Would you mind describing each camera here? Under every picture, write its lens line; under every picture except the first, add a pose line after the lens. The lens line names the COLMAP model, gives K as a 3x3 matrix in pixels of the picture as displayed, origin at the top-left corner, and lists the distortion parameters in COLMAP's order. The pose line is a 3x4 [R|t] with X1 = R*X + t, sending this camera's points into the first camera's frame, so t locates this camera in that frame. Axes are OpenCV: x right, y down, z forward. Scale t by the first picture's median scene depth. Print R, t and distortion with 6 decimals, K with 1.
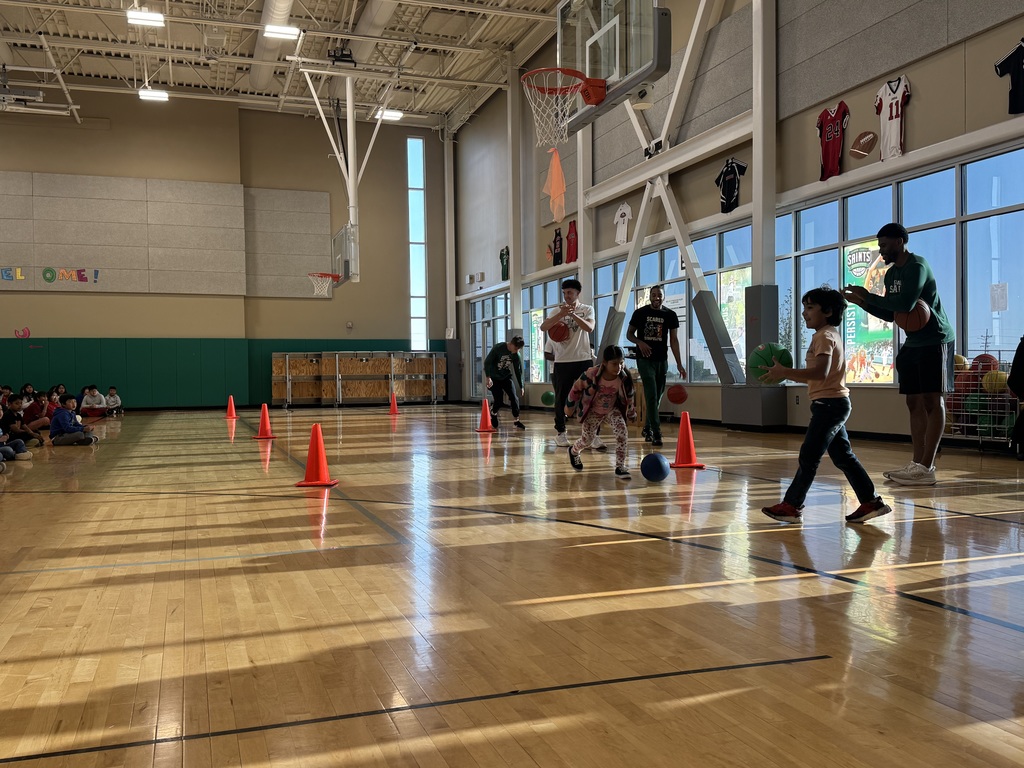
lens RADIAL K [[896.9, 0, 506.2], [0, 896.9, 389.3], [0, 0, 1]] dist [0.128608, -0.206723]
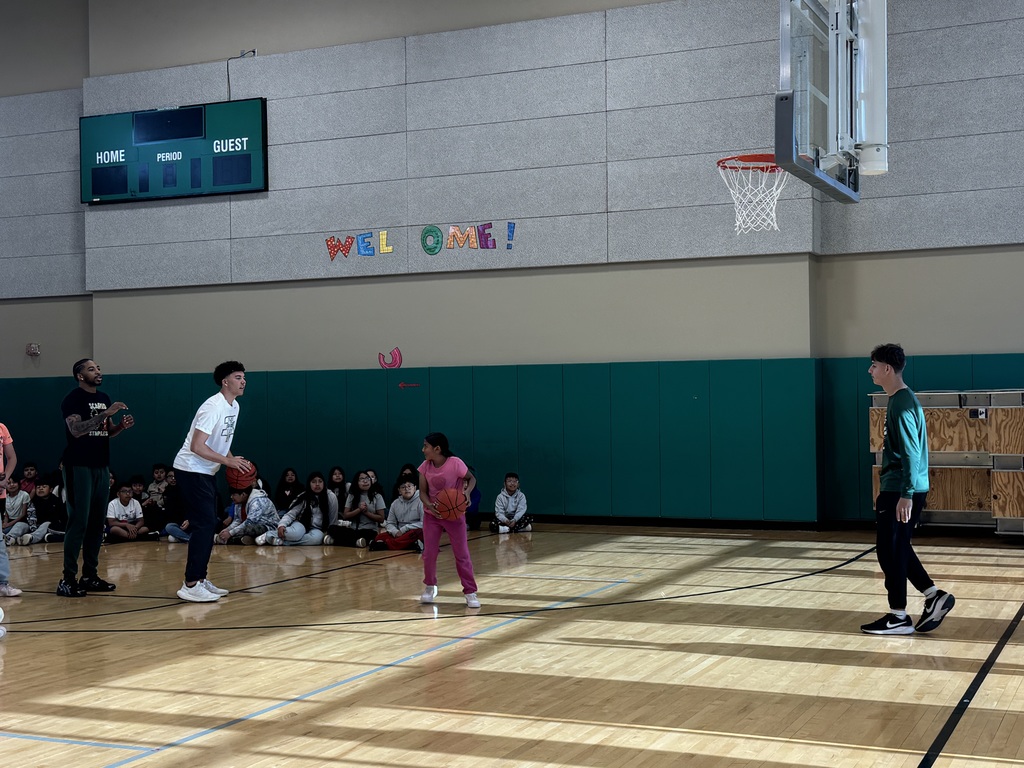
lens RADIAL K [[1438.6, 0, 512.7], [0, 1438.6, 375.8], [0, 0, 1]] dist [0.170758, 0.000000]
pose [[0.724352, -0.015065, -0.689265, 1.011153], [-0.016999, 0.999067, -0.039701, -0.317854], [0.689220, 0.040474, 0.723421, 6.956054]]
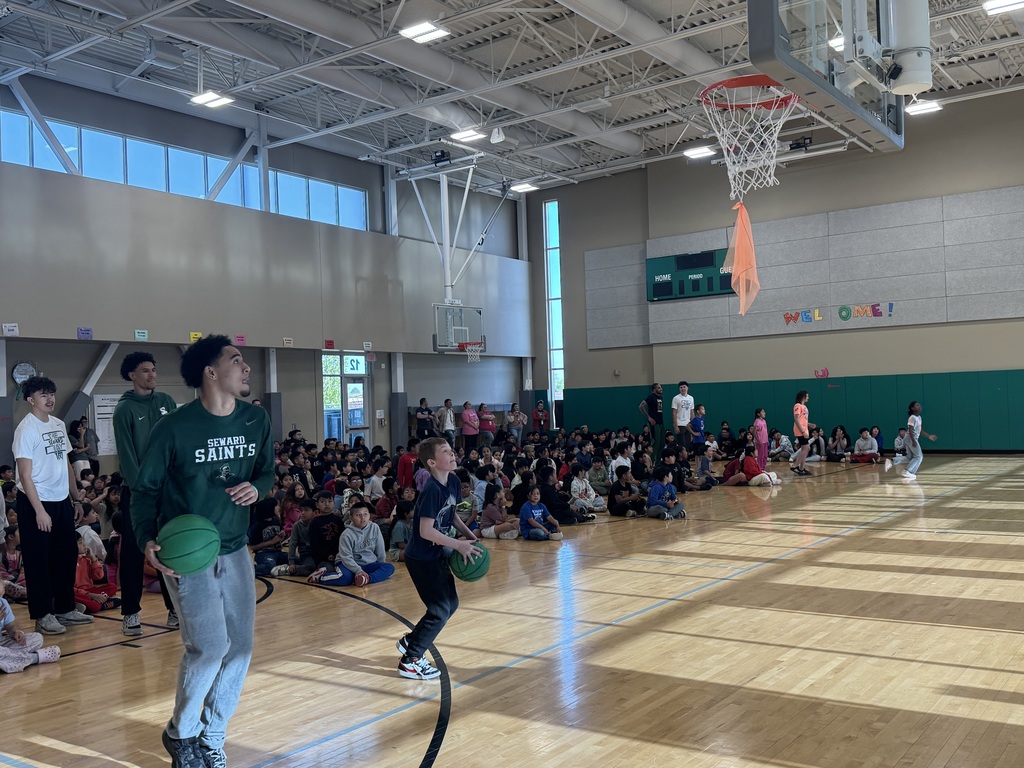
lens RADIAL K [[1021.0, 0, 518.9], [0, 1021.0, 384.0], [0, 0, 1]] dist [0.044429, 0.000000]
pose [[0.595343, -0.032962, -0.802795, 2.607998], [0.001956, 0.999215, -0.039575, -0.082374], [0.803469, 0.021990, 0.594940, 0.919520]]
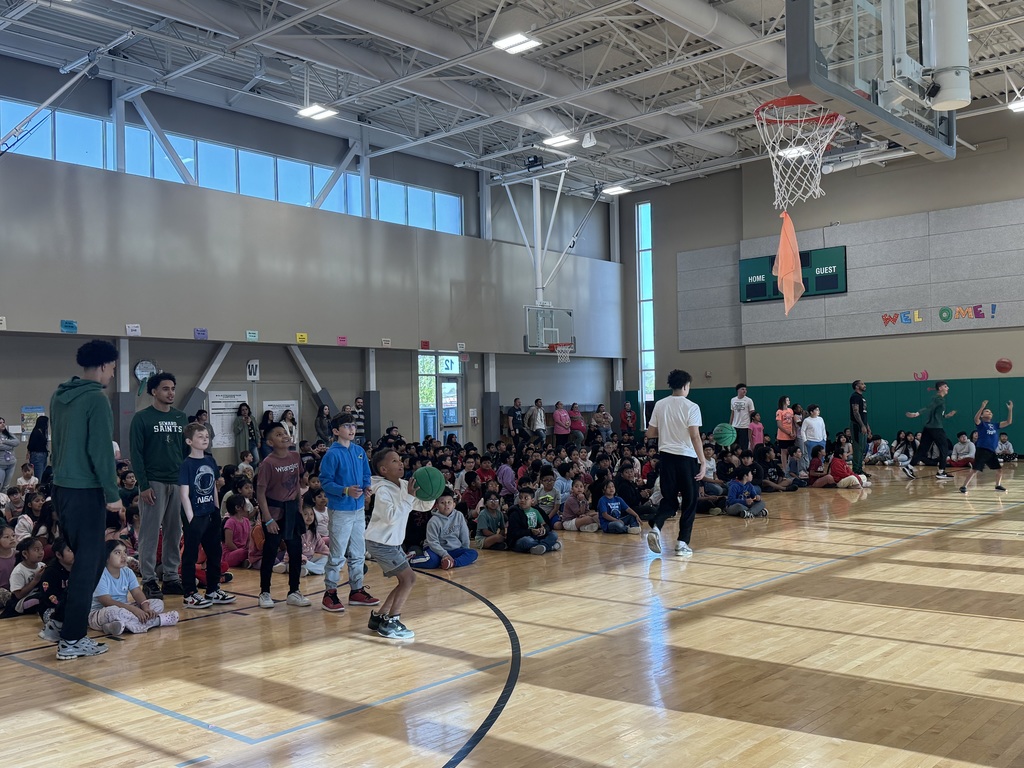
lens RADIAL K [[1021.0, 0, 509.0], [0, 1021.0, 386.3], [0, 0, 1]] dist [0.044429, 0.000000]
pose [[0.508642, -0.027656, -0.860534, 2.922649], [-0.010143, 0.999222, -0.038109, -0.051914], [0.860918, 0.028112, 0.507966, 0.825865]]
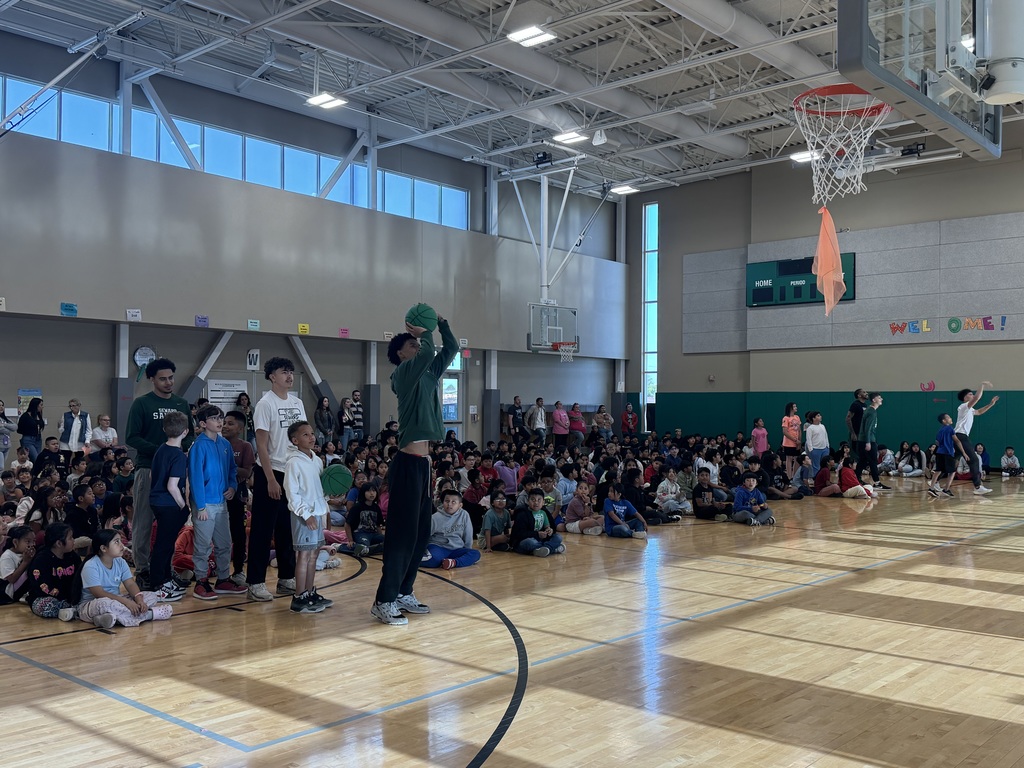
lens RADIAL K [[1021.0, 0, 504.4], [0, 1021.0, 384.3], [0, 0, 1]] dist [0.044429, 0.000000]
pose [[0.507170, -0.012328, -0.861758, 2.757370], [-0.040893, 0.998427, -0.038350, -0.047662], [0.860875, 0.054690, 0.505868, 0.853928]]
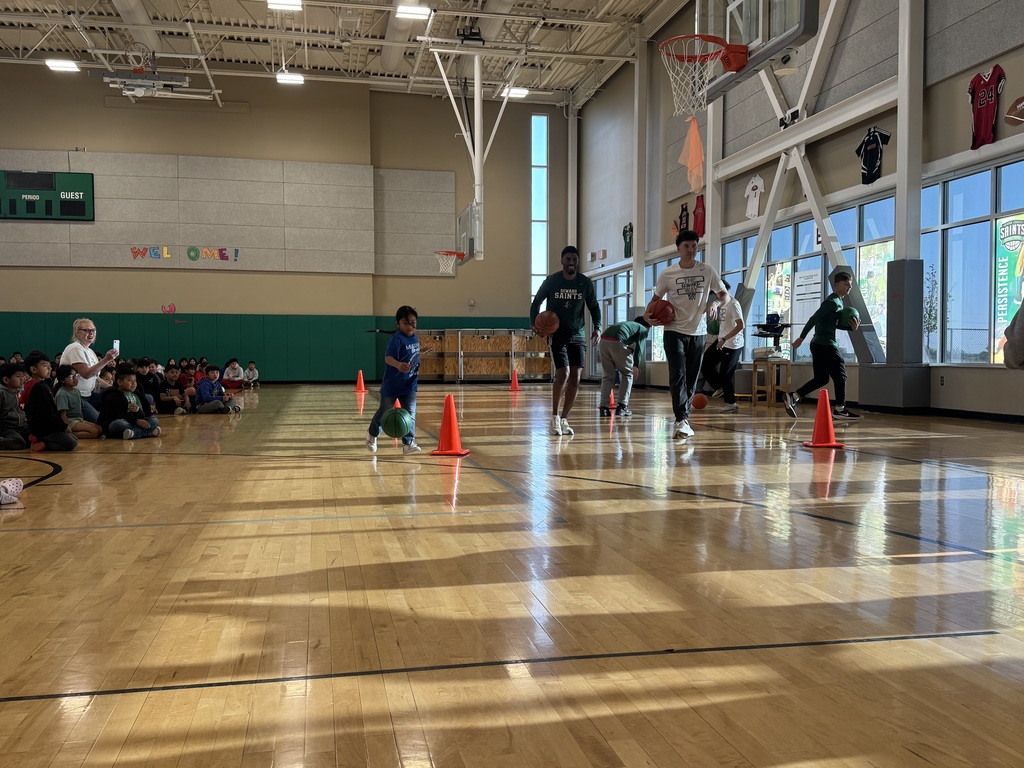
lens RADIAL K [[896.9, 0, 519.2], [0, 896.9, 384.5], [0, 0, 1]] dist [0.128608, -0.206723]
pose [[0.992864, 0.015600, -0.118225, -0.004304], [-0.013353, 0.999715, 0.019779, 0.002116], [0.118500, -0.018059, 0.992790, -0.001569]]
